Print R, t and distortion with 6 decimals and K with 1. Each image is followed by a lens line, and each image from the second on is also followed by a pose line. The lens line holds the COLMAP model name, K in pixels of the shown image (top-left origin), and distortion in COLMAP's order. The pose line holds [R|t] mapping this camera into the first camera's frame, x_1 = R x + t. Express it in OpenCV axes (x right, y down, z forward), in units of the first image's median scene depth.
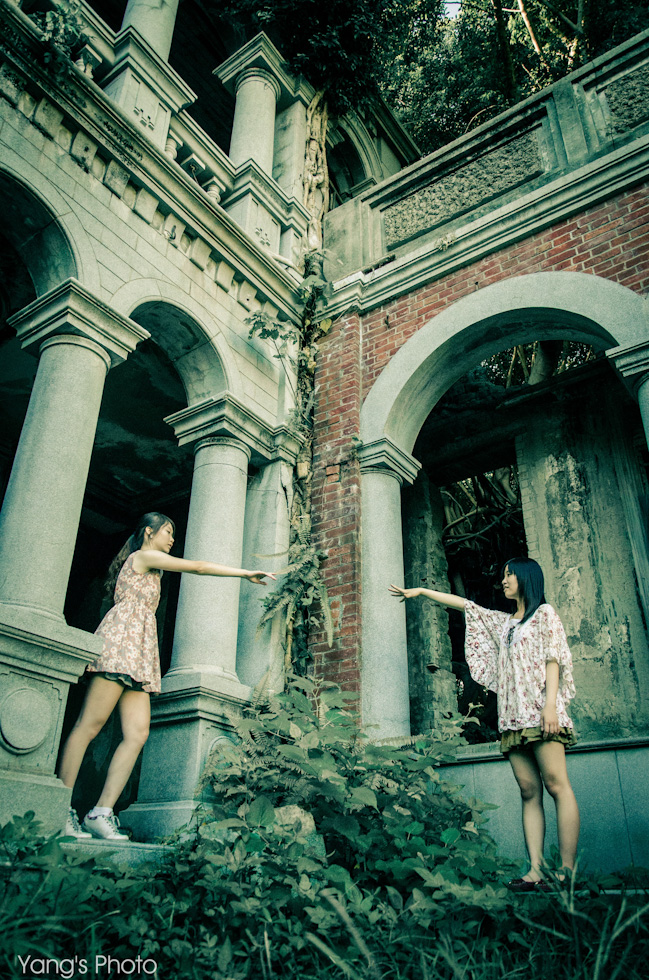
lens RADIAL K [[783.5, 0, 324.9], [0, 783.5, 489.9], [0, 0, 1]] dist [0.021168, -0.015443]
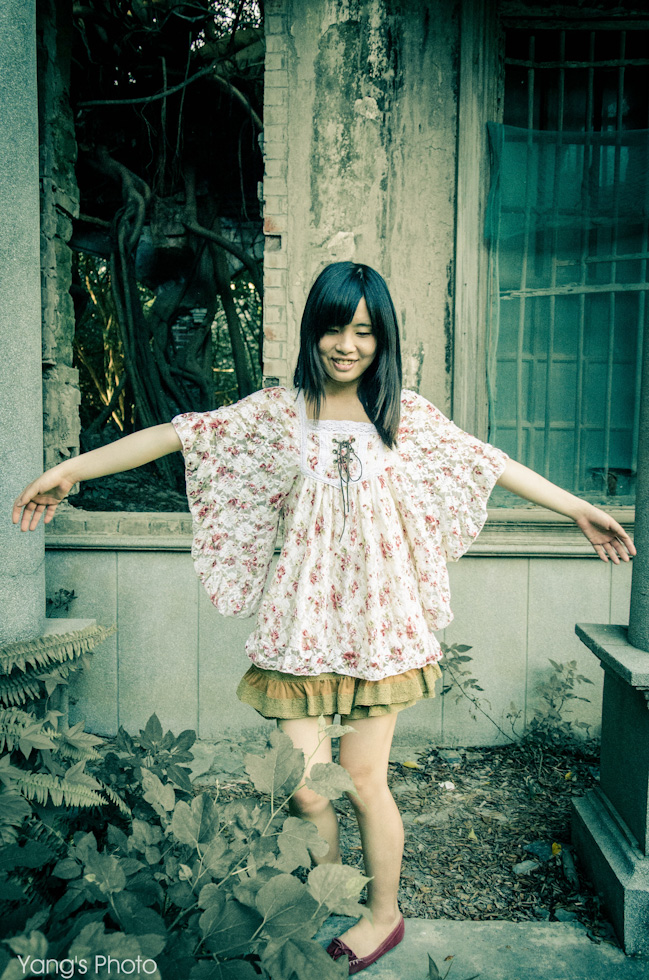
lens RADIAL K [[783.5, 0, 318.0], [0, 783.5, 495.7], [0, 0, 1]] dist [0.021168, -0.015443]
pose [[0.815327, -0.035778, 0.577894, -0.021220], [-0.282199, 0.846961, 0.450579, 0.013073], [-0.505575, -0.530450, 0.680453, 0.525307]]
